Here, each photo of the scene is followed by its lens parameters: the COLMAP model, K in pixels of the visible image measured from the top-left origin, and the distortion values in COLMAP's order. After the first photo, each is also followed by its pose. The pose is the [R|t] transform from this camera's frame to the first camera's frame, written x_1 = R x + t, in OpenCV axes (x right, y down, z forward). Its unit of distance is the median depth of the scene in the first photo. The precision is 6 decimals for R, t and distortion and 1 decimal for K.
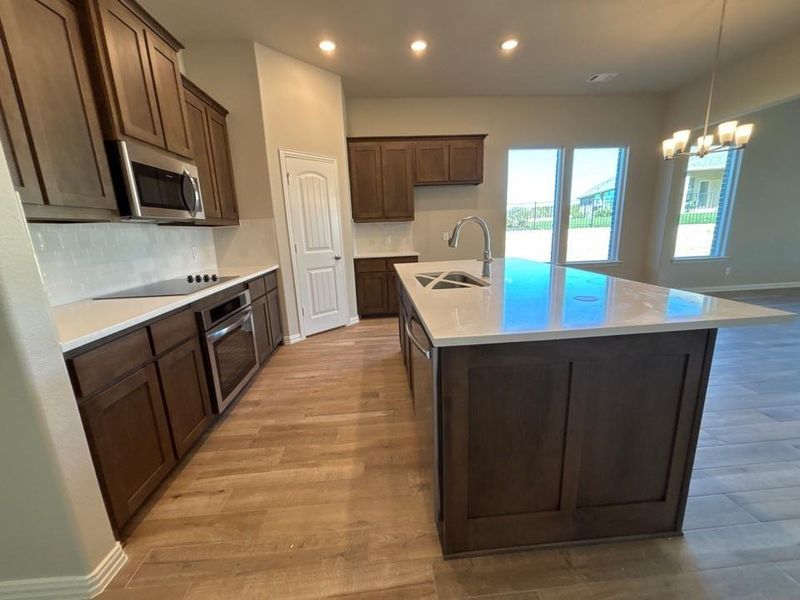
lens RADIAL K [[323.8, 0, 398.4], [0, 323.8, 301.6], [0, 0, 1]] dist [-0.001335, 0.000546]
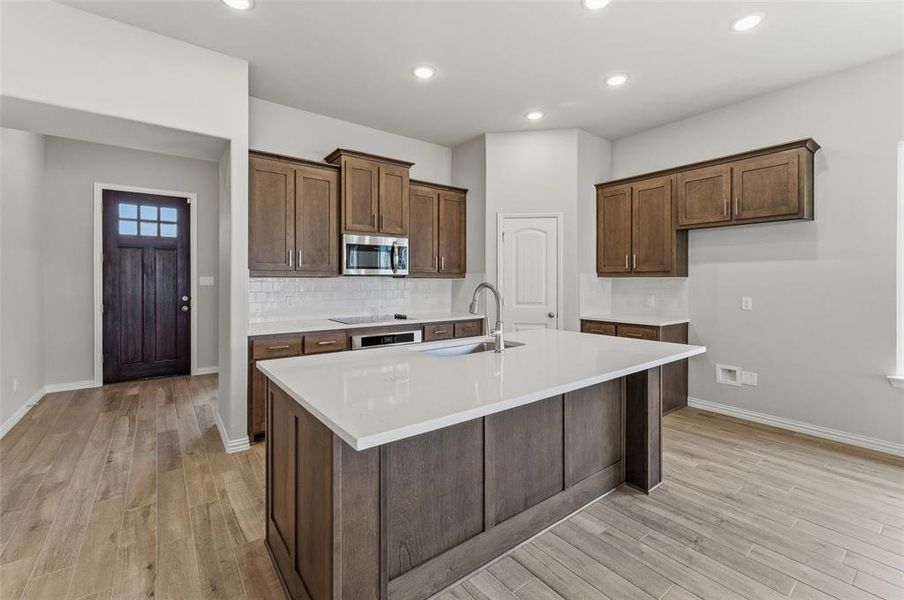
lens RADIAL K [[390.2, 0, 449.7], [0, 390.2, 280.8], [0, 0, 1]] dist [-0.001670, -0.001411]
pose [[0.547679, 0.039748, -0.835744, 0.586273], [-0.204825, 0.974847, -0.087862, -0.079430], [0.811230, 0.219301, 0.542045, 0.166835]]
